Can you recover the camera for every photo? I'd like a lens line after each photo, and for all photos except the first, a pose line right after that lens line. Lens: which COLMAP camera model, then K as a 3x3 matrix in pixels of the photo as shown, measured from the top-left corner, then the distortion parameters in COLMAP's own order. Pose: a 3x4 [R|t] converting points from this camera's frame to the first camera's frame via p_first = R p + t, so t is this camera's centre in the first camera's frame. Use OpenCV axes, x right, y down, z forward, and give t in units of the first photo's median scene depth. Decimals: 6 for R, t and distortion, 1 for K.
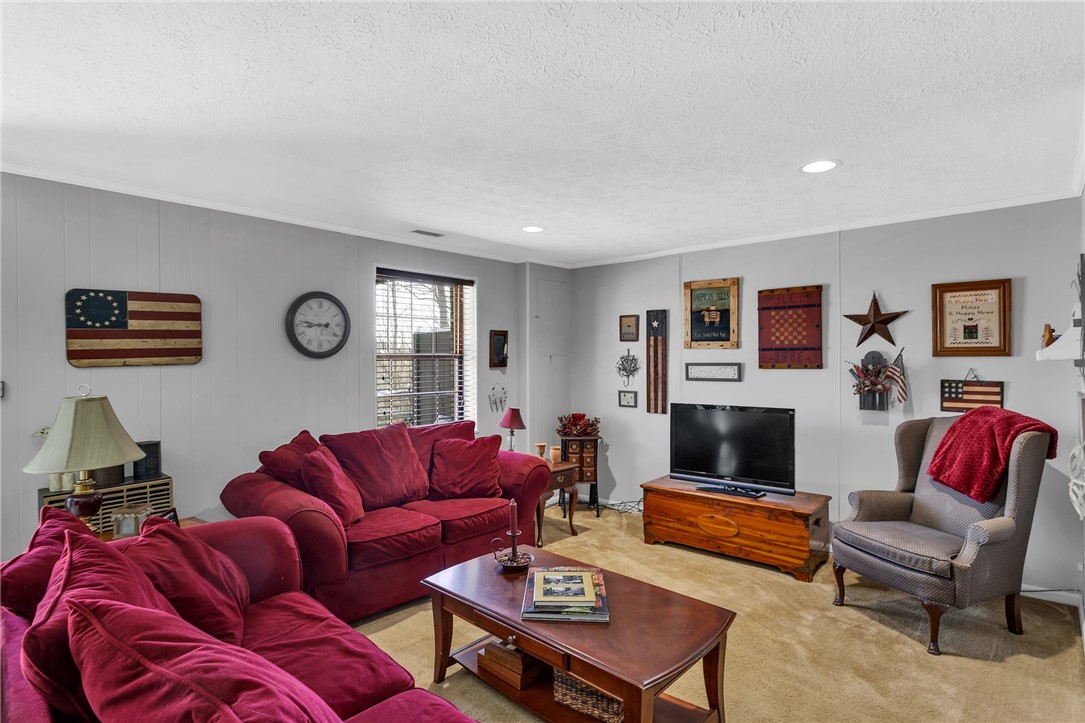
lens RADIAL K [[546.9, 0, 542.9], [0, 546.9, 360.7], [0, 0, 1]] dist [-0.003872, 0.001704]
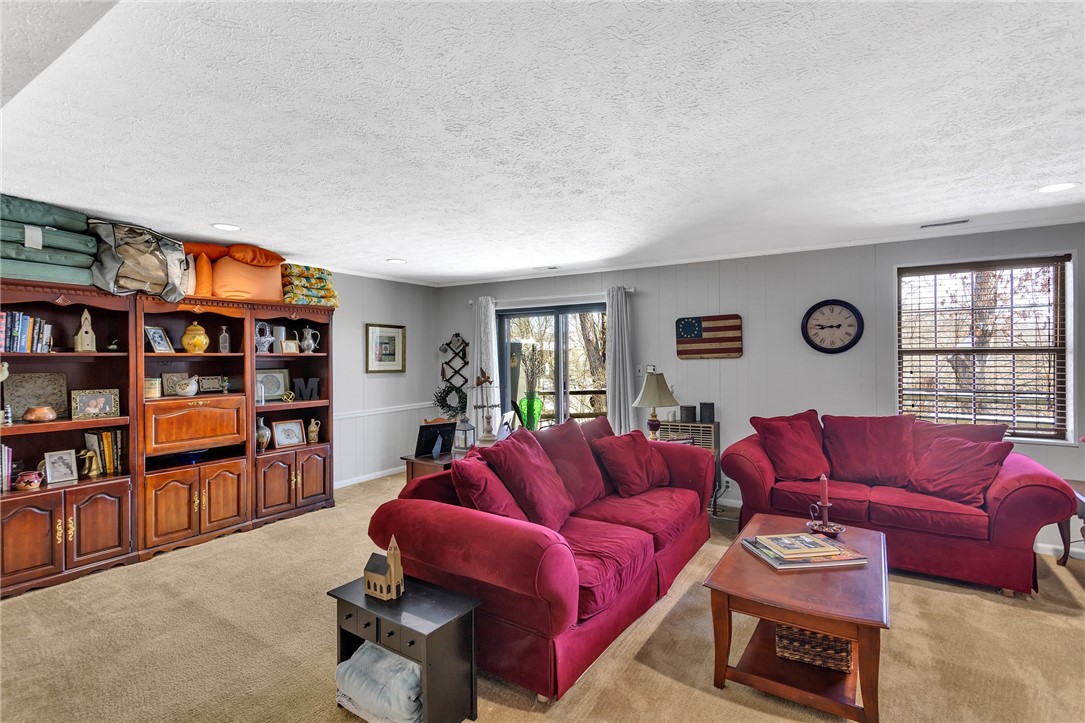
lens RADIAL K [[511.2, 0, 545.9], [0, 511.2, 357.6], [0, 0, 1]] dist [0.005131, 0.000115]
pose [[0.193543, 0.004514, -0.981081, 0.715060], [0.002792, 0.999983, 0.005152, -0.003244], [0.981088, -0.003736, 0.193527, 0.166207]]
